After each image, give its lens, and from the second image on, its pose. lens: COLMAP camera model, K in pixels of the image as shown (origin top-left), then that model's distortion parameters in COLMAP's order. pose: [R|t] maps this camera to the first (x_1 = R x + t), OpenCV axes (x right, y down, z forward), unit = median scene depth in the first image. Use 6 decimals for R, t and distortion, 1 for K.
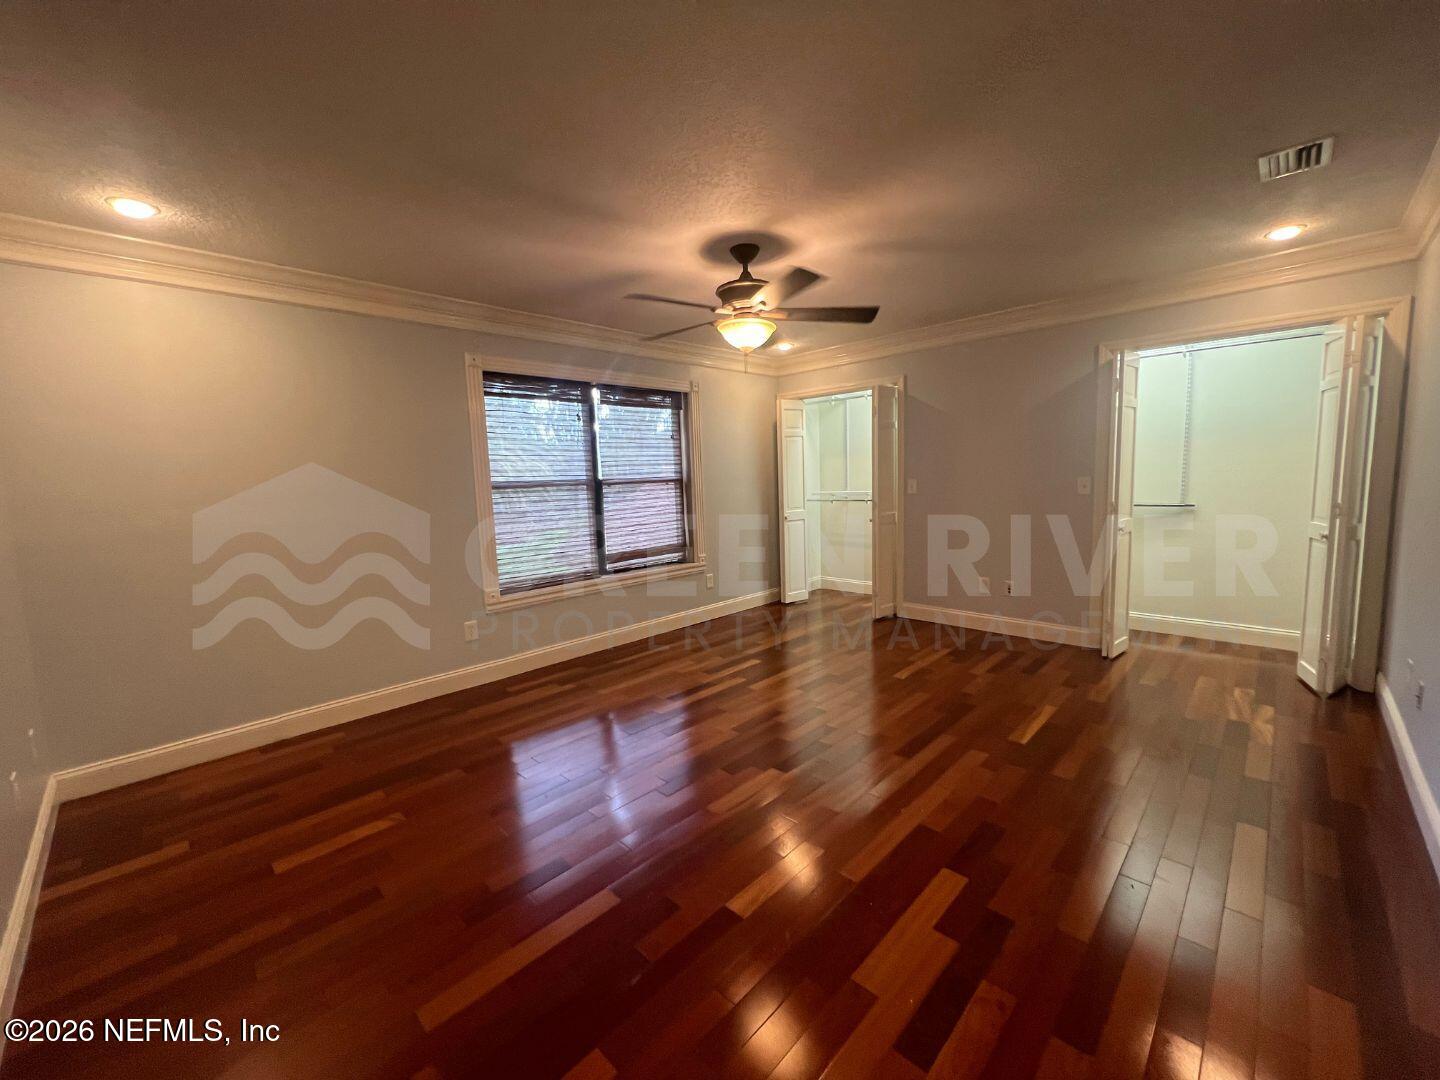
lens RADIAL K [[580.0, 0, 716.4], [0, 580.0, 546.3], [0, 0, 1]] dist [0.009037, -0.000144]
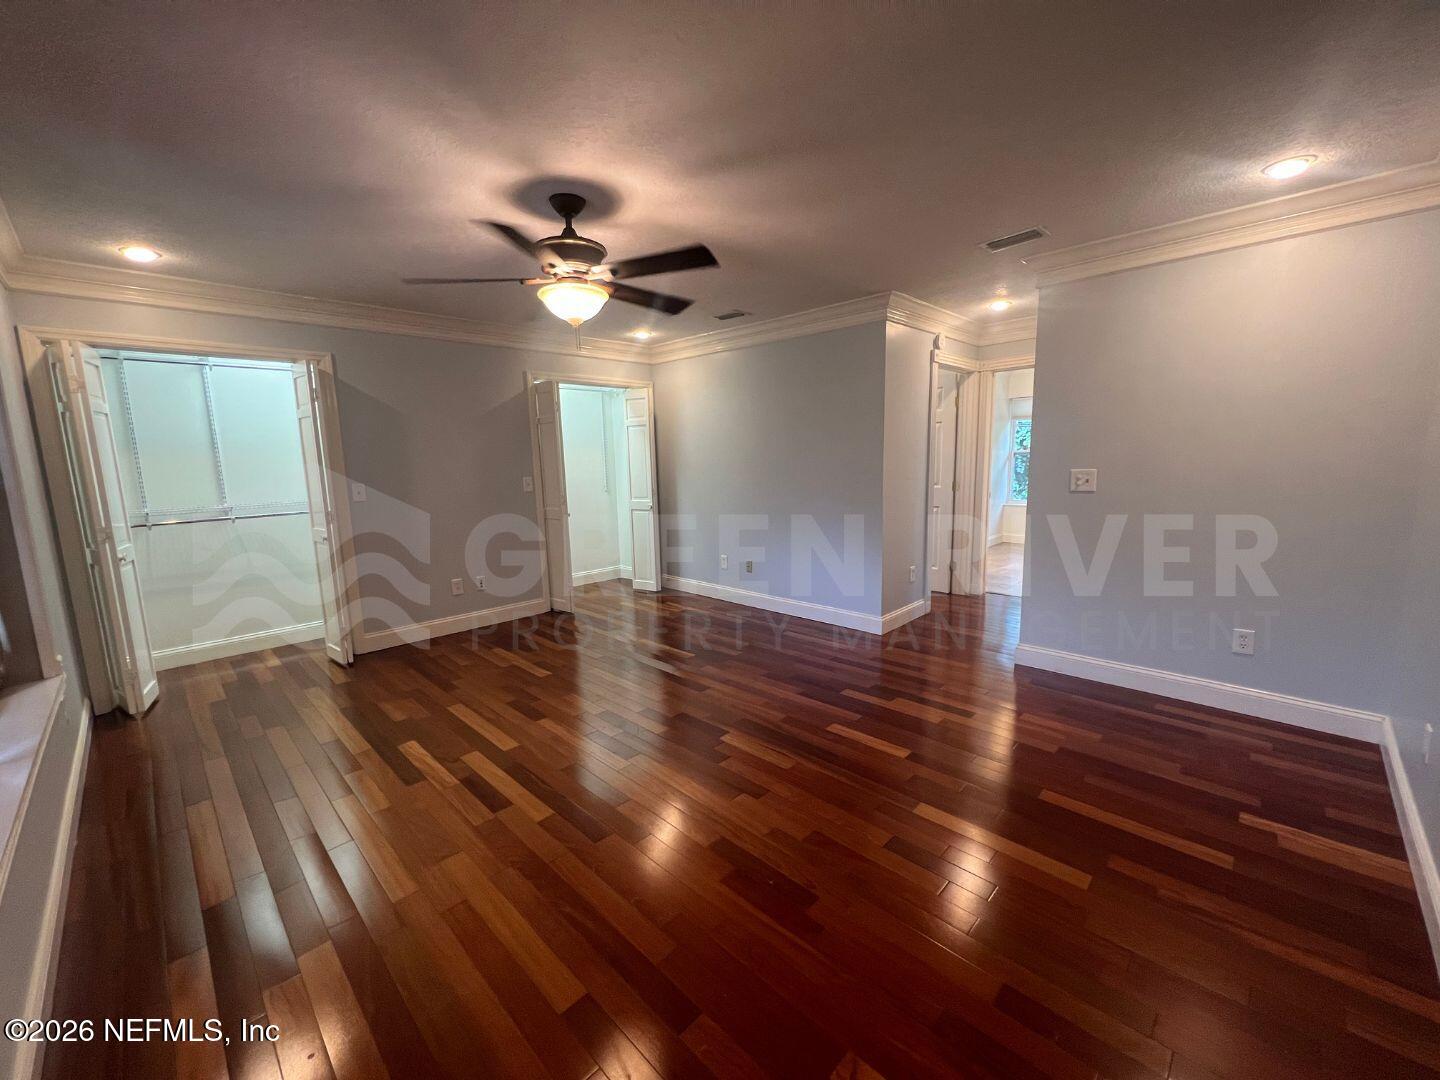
lens RADIAL K [[580.0, 0, 724.8], [0, 580.0, 532.6], [0, 0, 1]] dist [0.009037, -0.000144]
pose [[-0.005226, -0.090686, 0.995866, -0.515640], [0.150585, 0.984452, 0.090437, -0.044868], [-0.988583, 0.150435, 0.008511, 0.509324]]
